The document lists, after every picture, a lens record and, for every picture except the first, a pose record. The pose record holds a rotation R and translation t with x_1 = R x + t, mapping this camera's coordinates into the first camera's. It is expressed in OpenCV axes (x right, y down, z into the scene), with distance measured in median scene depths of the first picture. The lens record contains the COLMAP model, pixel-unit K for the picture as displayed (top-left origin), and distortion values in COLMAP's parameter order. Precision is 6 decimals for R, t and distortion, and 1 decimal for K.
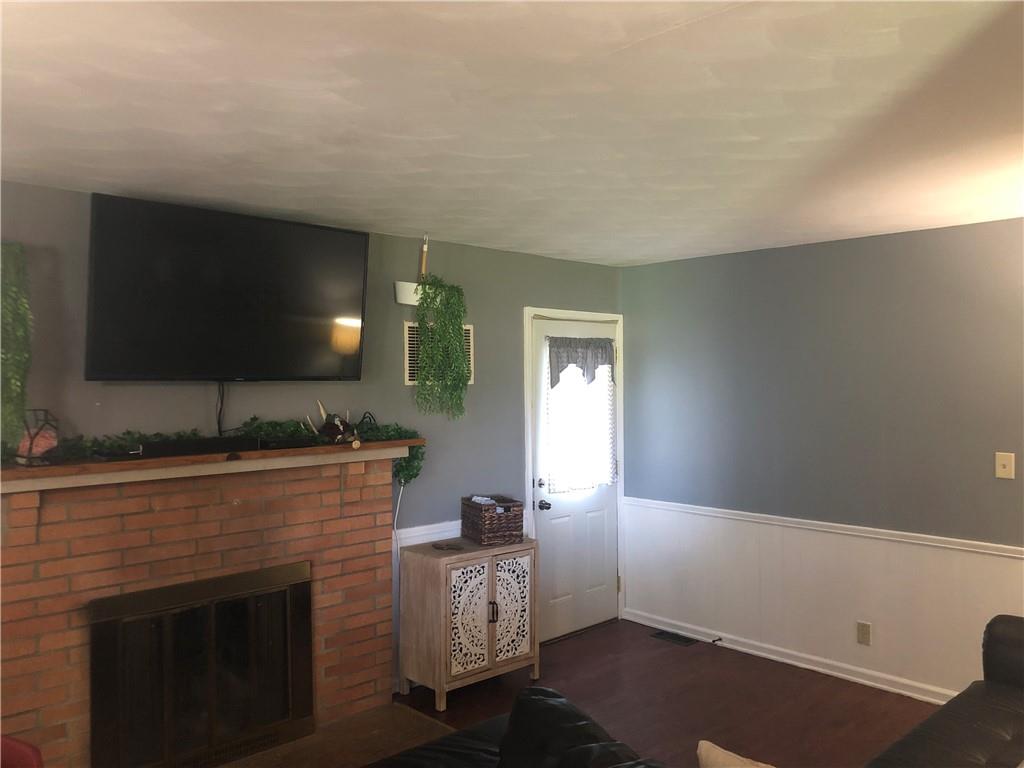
lens RADIAL K [[839.9, 0, 520.7], [0, 839.9, 367.1], [0, 0, 1]] dist [0.031193, -0.035065]
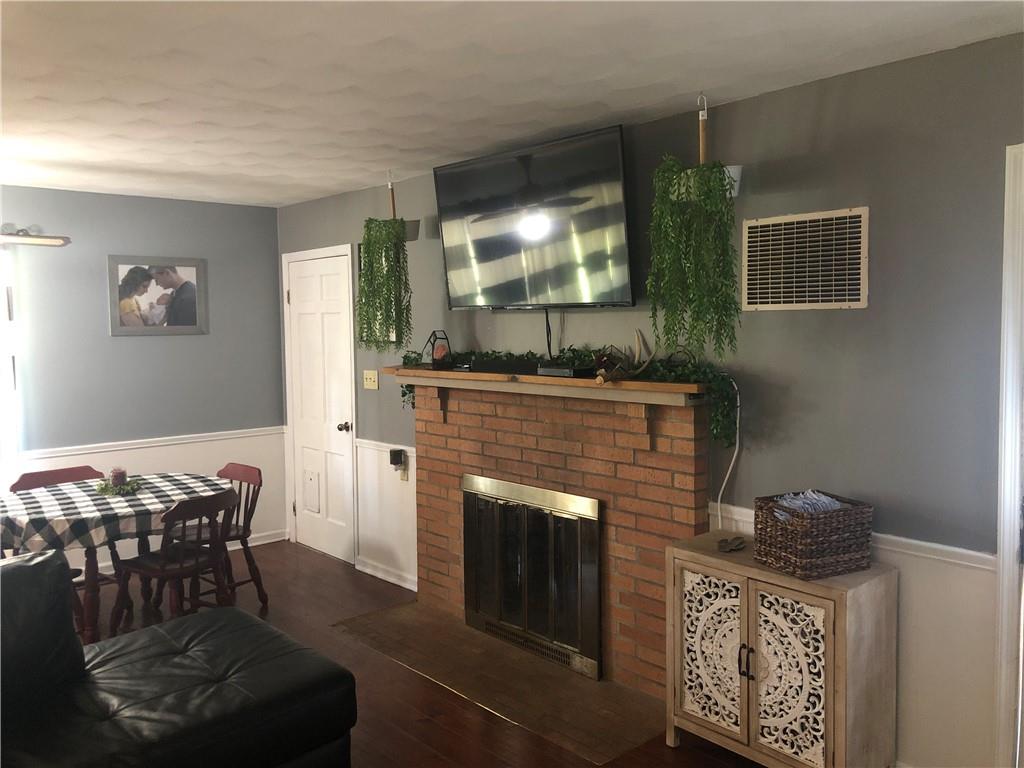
lens RADIAL K [[839.9, 0, 523.1], [0, 839.9, 369.8], [0, 0, 1]] dist [0.031193, -0.035065]
pose [[-0.034750, 0.070876, -0.996880, 0.636243], [0.031725, 0.997058, 0.069783, 0.017158], [0.998892, -0.029201, -0.036896, 0.906046]]
